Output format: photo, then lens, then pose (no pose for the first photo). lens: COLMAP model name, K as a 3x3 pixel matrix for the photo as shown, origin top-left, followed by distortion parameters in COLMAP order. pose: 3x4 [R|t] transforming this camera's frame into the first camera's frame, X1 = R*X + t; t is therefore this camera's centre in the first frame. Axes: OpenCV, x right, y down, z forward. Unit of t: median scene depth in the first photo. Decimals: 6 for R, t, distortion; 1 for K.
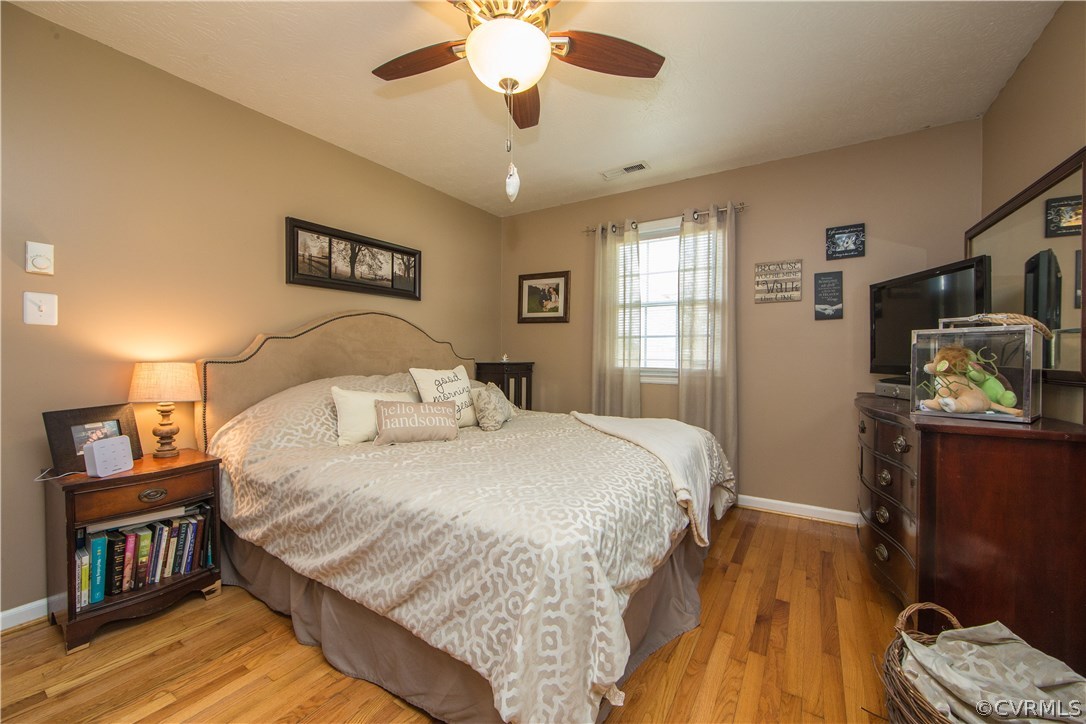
lens RADIAL K [[428.7, 0, 543.0], [0, 428.7, 362.0], [0, 0, 1]] dist [-0.015161, 0.002777]
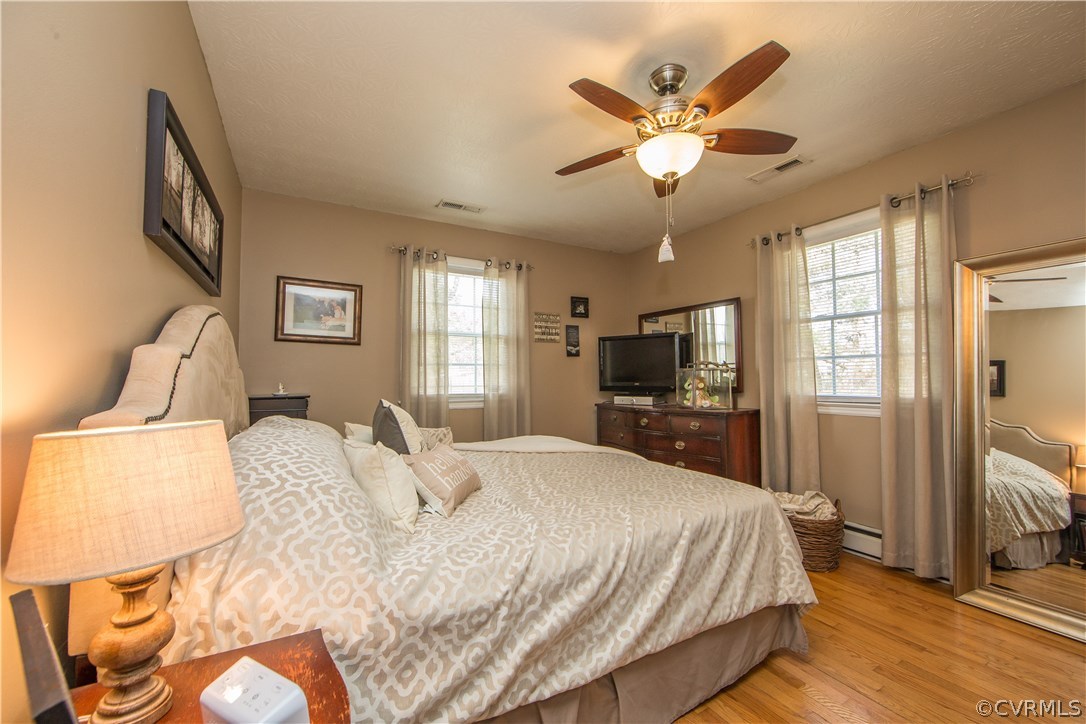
lens RADIAL K [[428.7, 0, 543.0], [0, 428.7, 362.0], [0, 0, 1]] dist [-0.015161, 0.002777]
pose [[0.467286, 0.025820, 0.883729, -0.675525], [0.025382, 0.998770, -0.042602, -0.017817], [-0.883742, 0.042338, 0.466056, 0.369420]]
